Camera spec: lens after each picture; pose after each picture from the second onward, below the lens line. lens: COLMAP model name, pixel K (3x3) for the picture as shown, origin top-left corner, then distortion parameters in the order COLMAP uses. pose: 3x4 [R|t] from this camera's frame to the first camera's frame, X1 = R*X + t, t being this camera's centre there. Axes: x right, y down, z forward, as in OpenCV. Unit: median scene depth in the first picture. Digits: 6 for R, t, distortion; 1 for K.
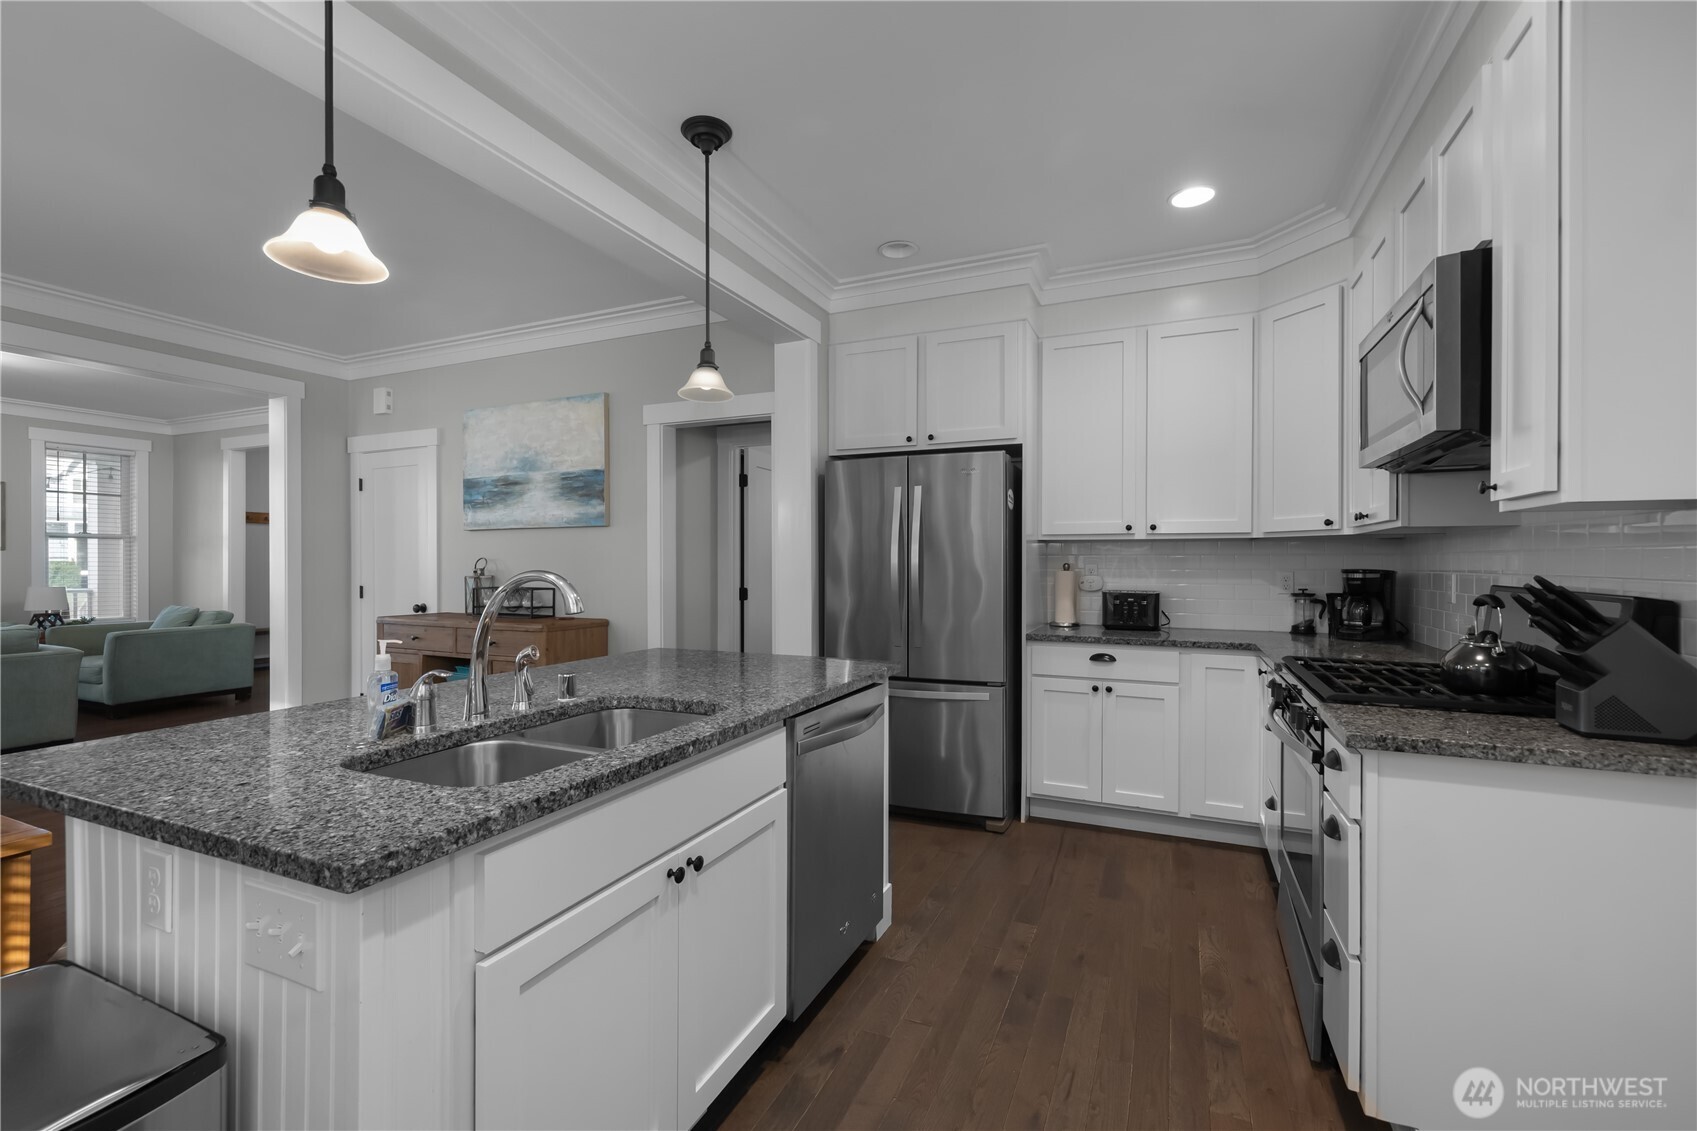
lens RADIAL K [[725.8, 0, 834.2], [0, 725.8, 566.4], [0, 0, 1]] dist [-0.000892, -0.000845]
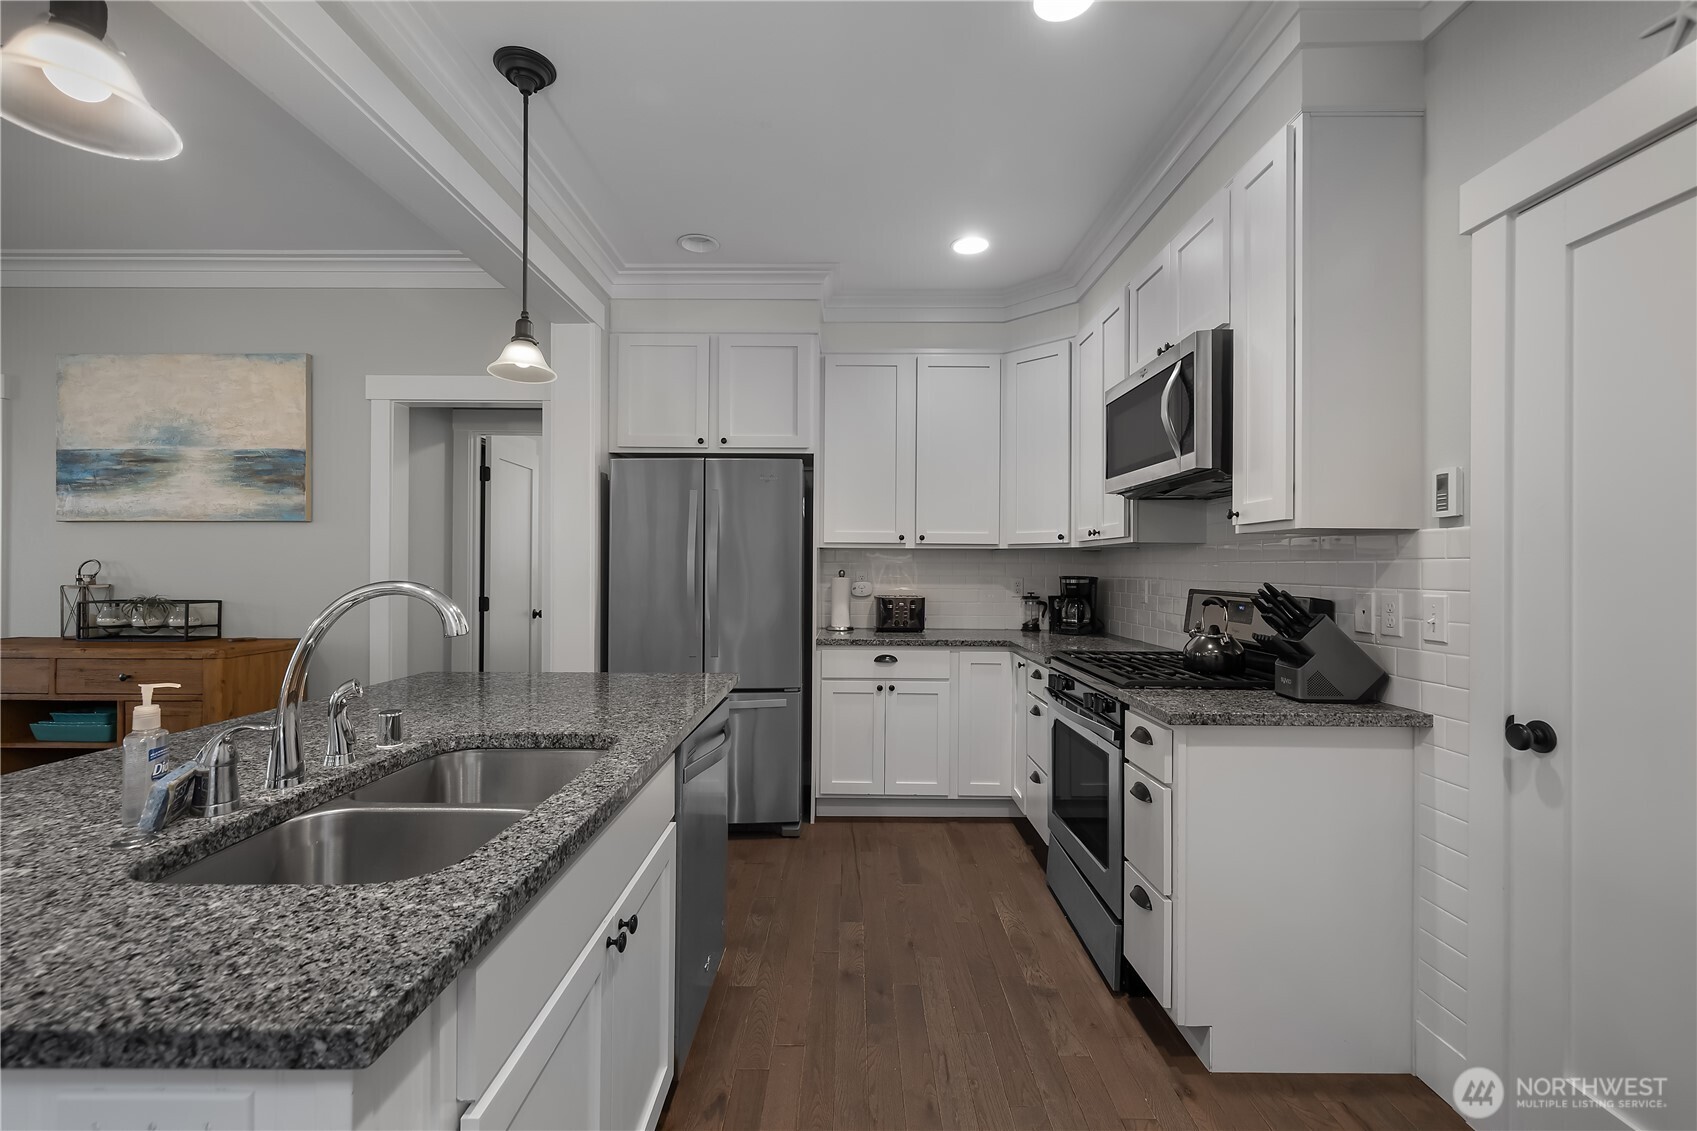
lens RADIAL K [[725.8, 0, 841.5], [0, 725.8, 565.9], [0, 0, 1]] dist [-0.000892, -0.000845]
pose [[0.915142, 0.005412, 0.403095, -0.122049], [-0.002323, 0.999964, -0.008150, -0.002305], [-0.403125, 0.006522, 0.915122, 0.046073]]
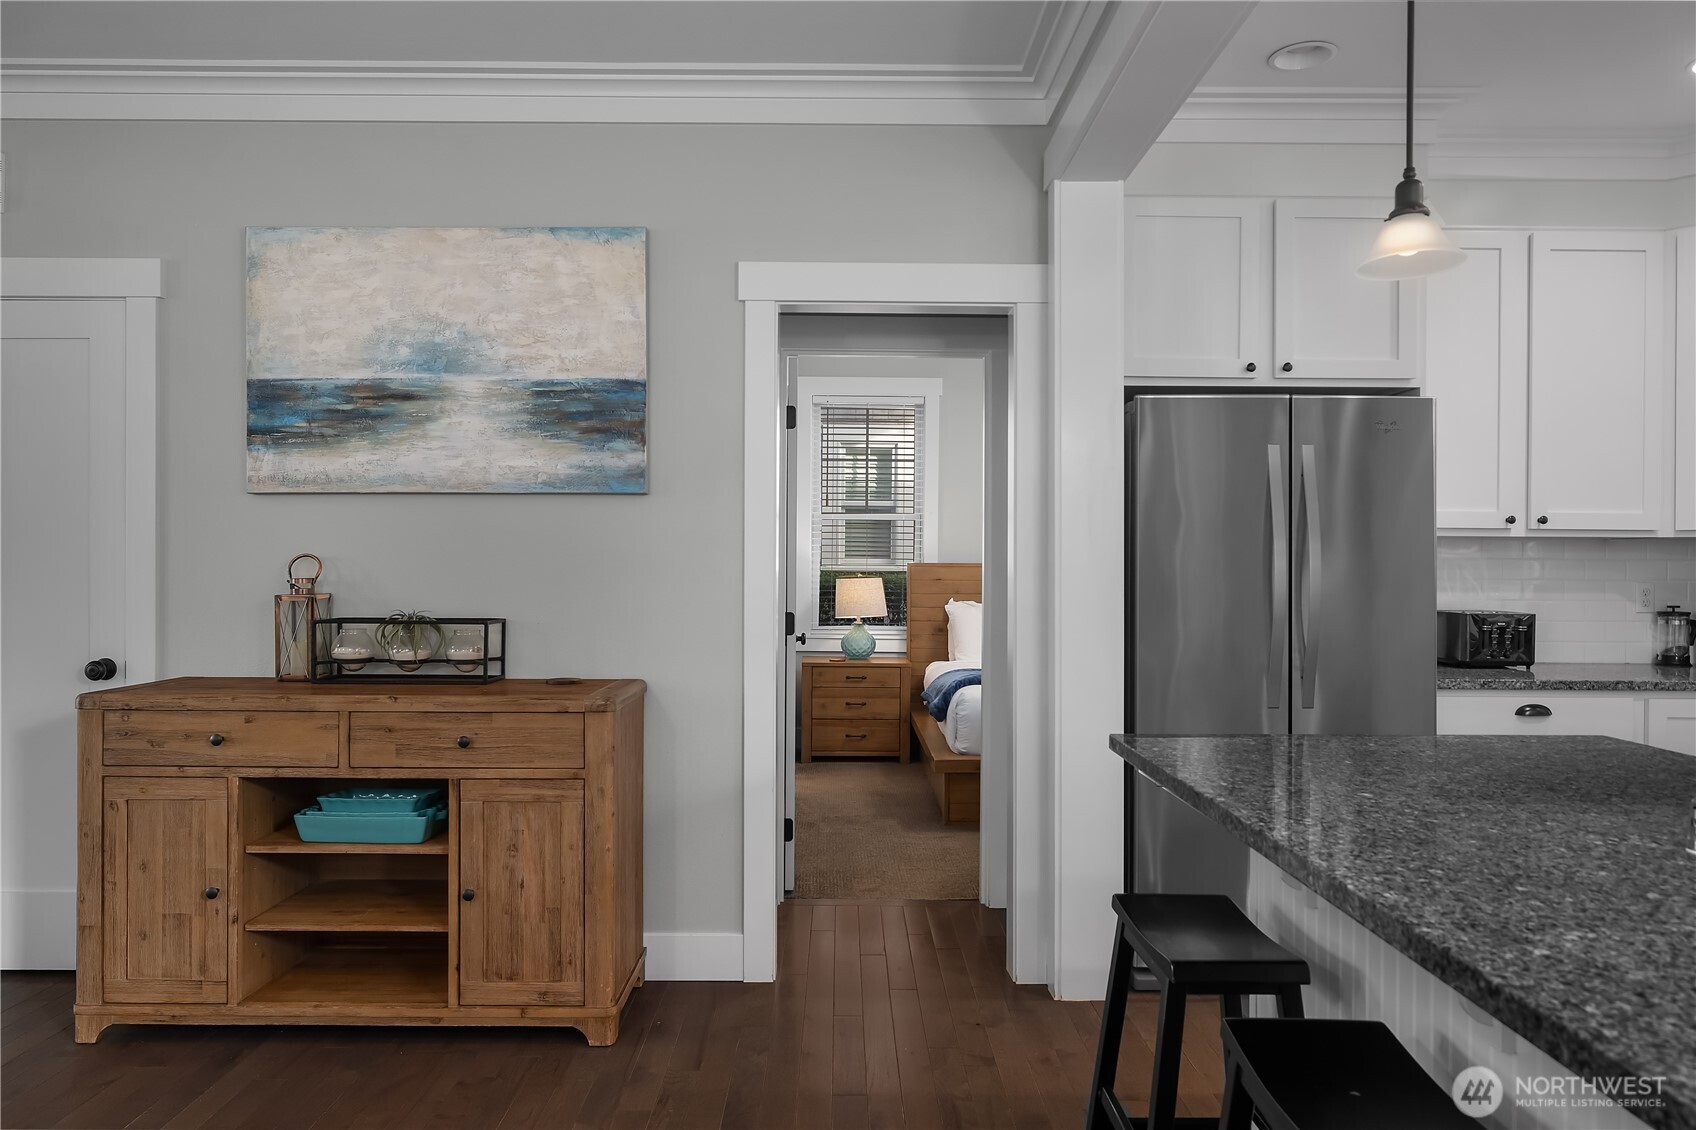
lens RADIAL K [[1154.6, 0, 847.5], [0, 1154.6, 570.2], [0, 0, 1]] dist [-0.006299, -0.000480]
pose [[0.911003, 0.002677, 0.412390, -0.637723], [-0.002154, 0.999996, -0.001734, -0.002218], [-0.412393, 0.000692, 0.911006, 0.267519]]
